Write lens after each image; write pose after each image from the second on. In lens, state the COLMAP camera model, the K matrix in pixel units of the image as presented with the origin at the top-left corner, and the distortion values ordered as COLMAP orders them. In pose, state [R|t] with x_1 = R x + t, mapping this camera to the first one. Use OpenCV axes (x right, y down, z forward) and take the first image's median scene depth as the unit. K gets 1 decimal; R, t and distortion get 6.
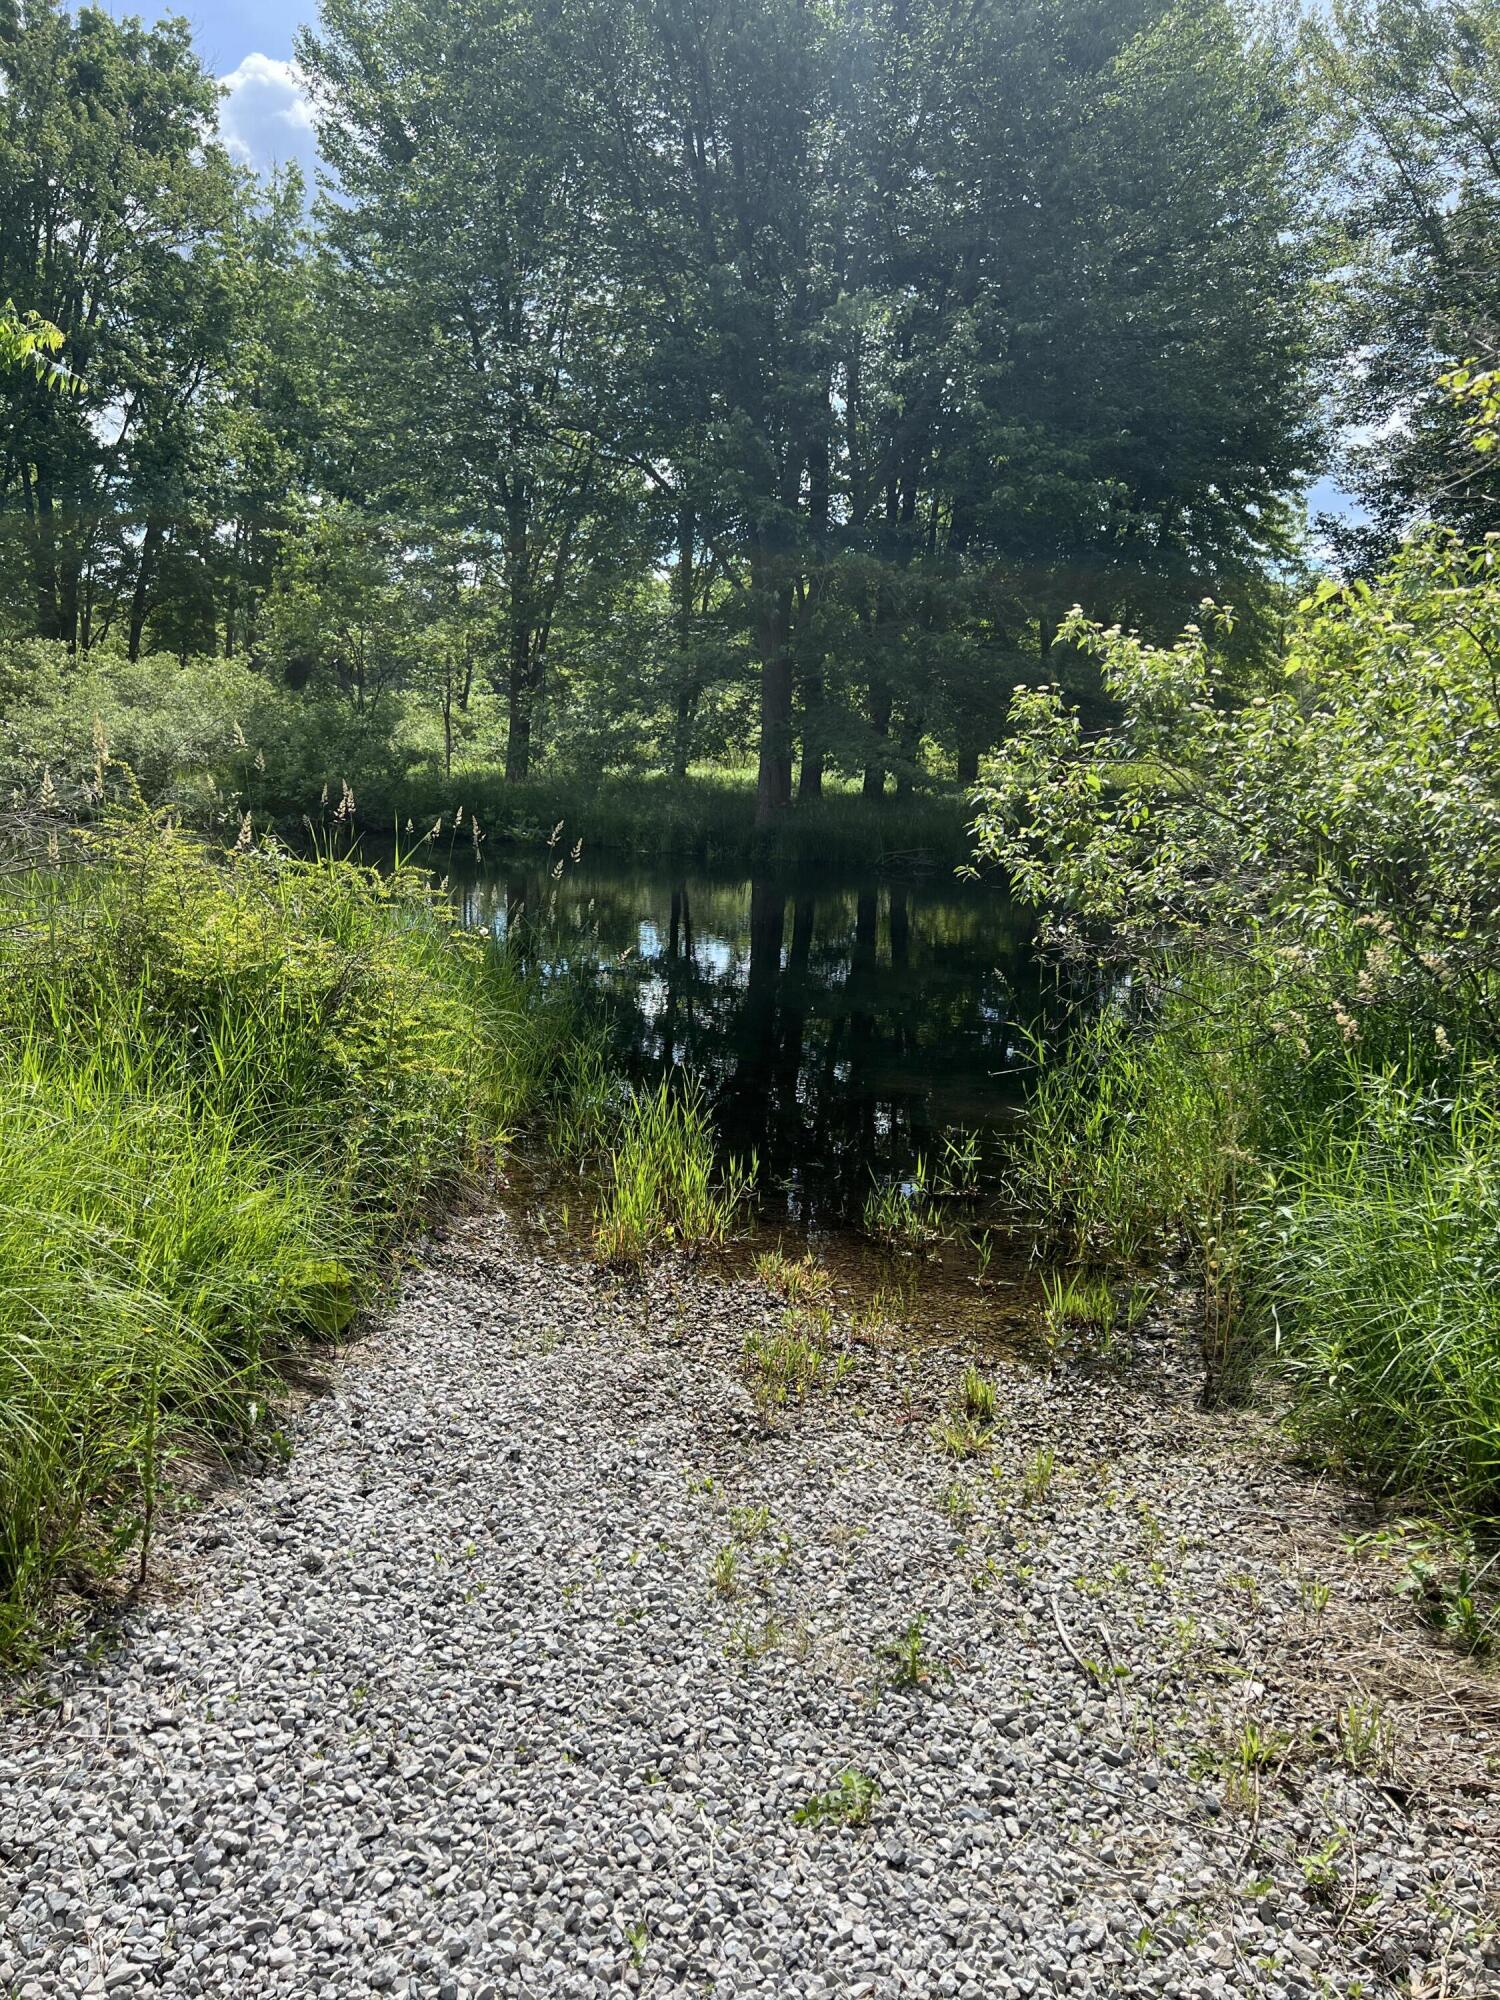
lens RADIAL K [[1489.7, 0, 751.5], [0, 1489.7, 1000.3], [0, 0, 1]] dist [0.035816, -0.057804]
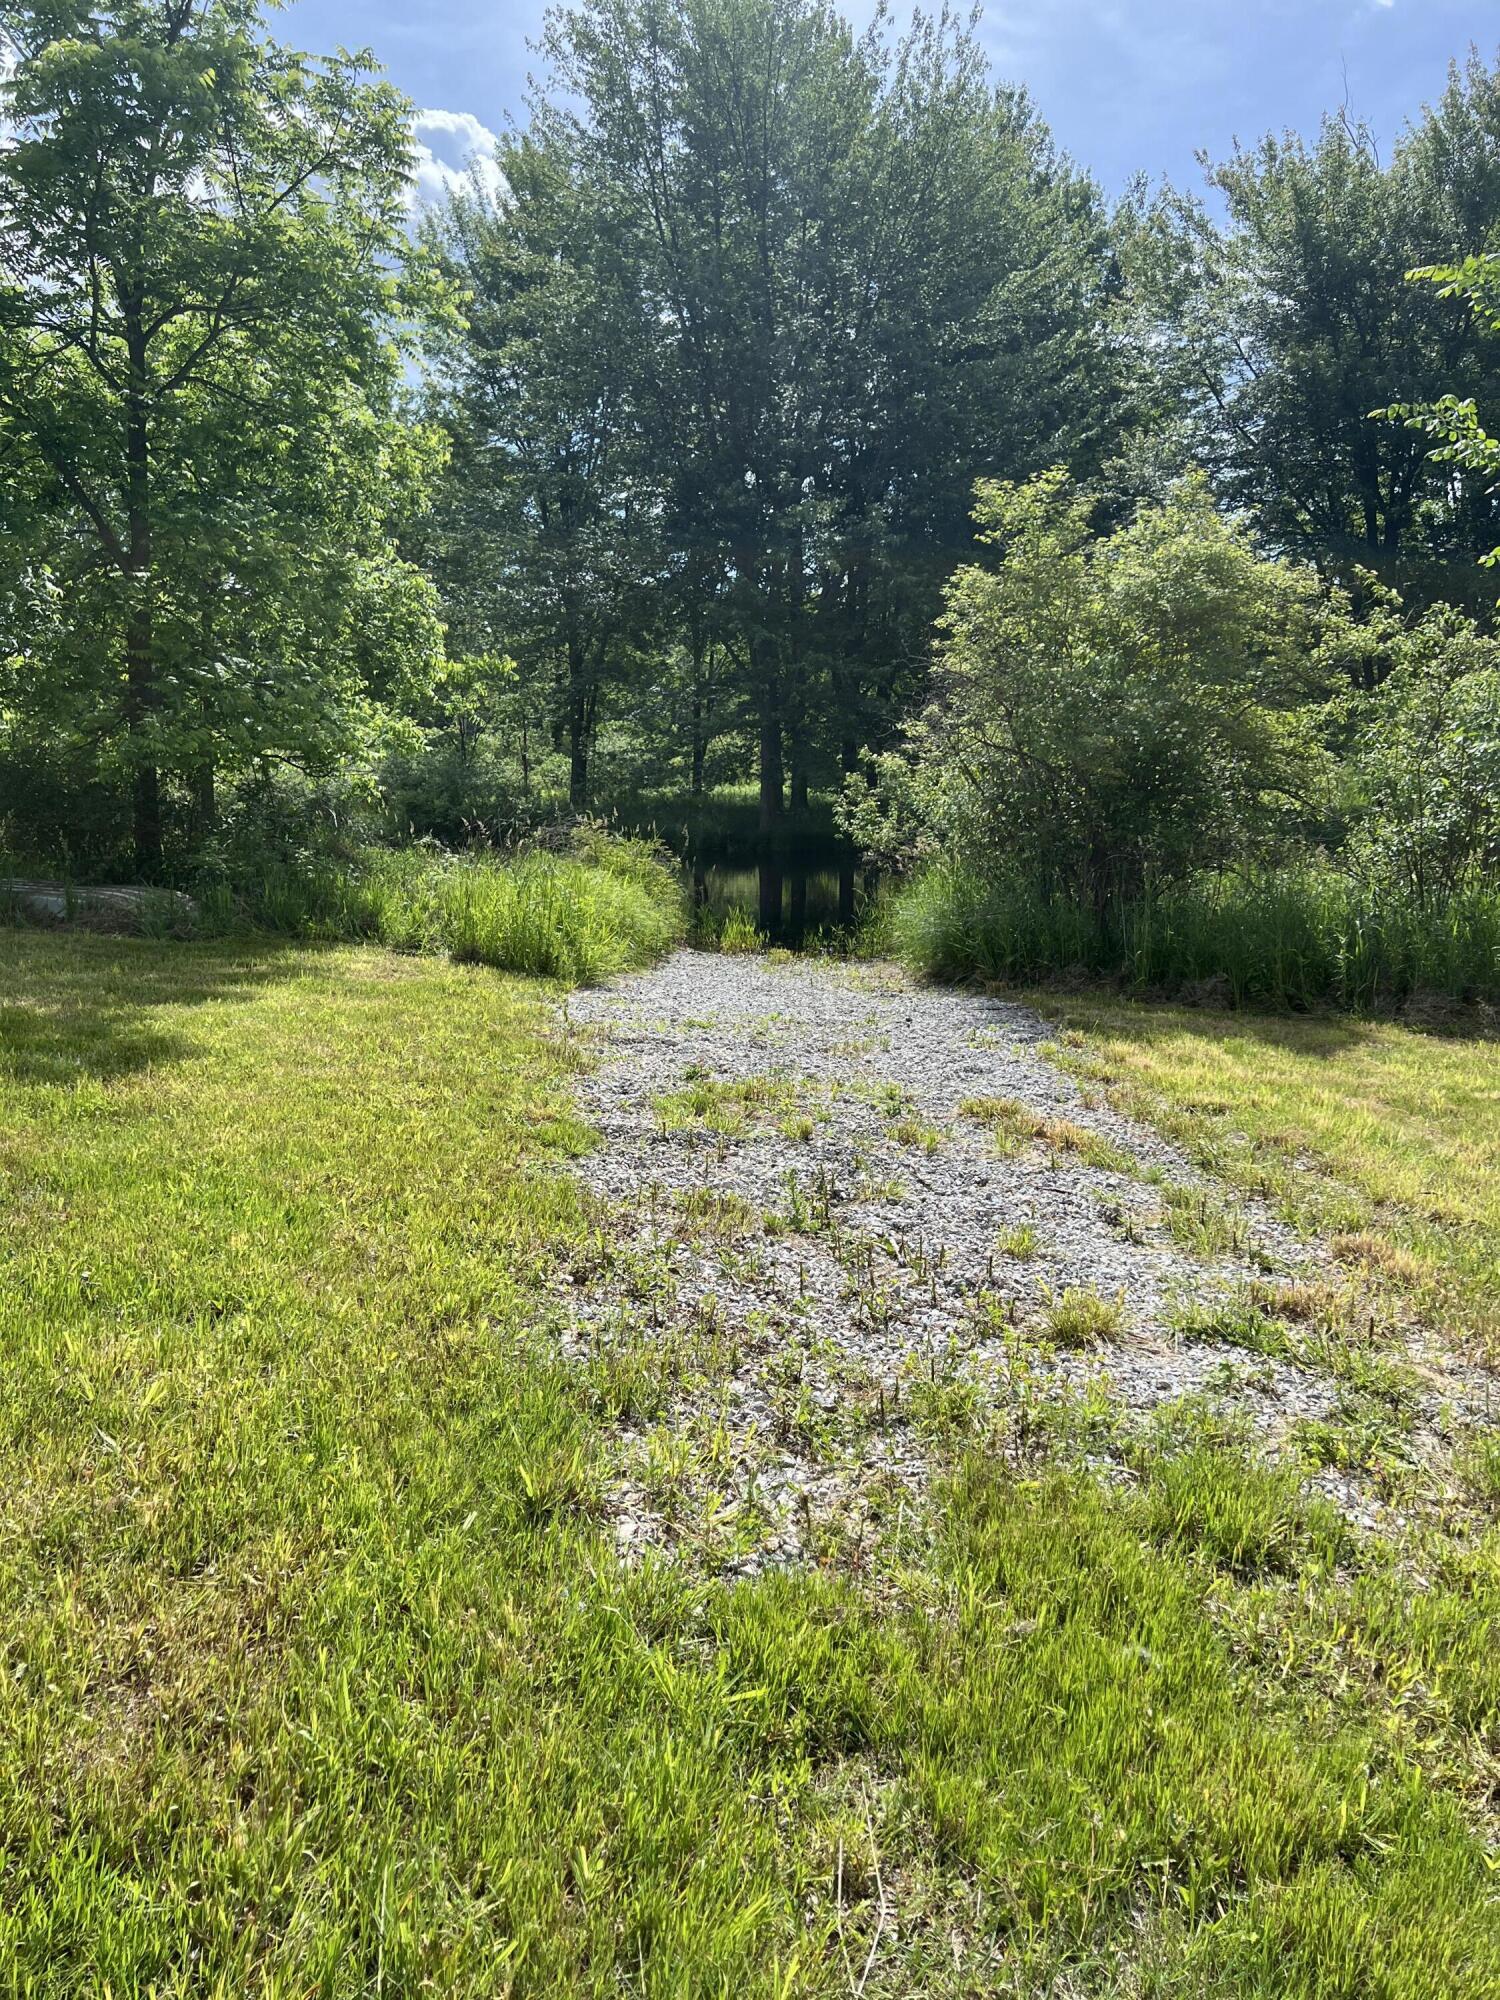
lens RADIAL K [[1489.7, 0, 748.3], [0, 1489.7, 999.2], [0, 0, 1]] dist [0.035816, -0.057804]
pose [[0.998899, -0.046201, -0.008142, -0.008010], [0.046150, 0.998914, -0.006354, 0.106797], [0.008426, 0.005971, 0.999947, -0.833776]]
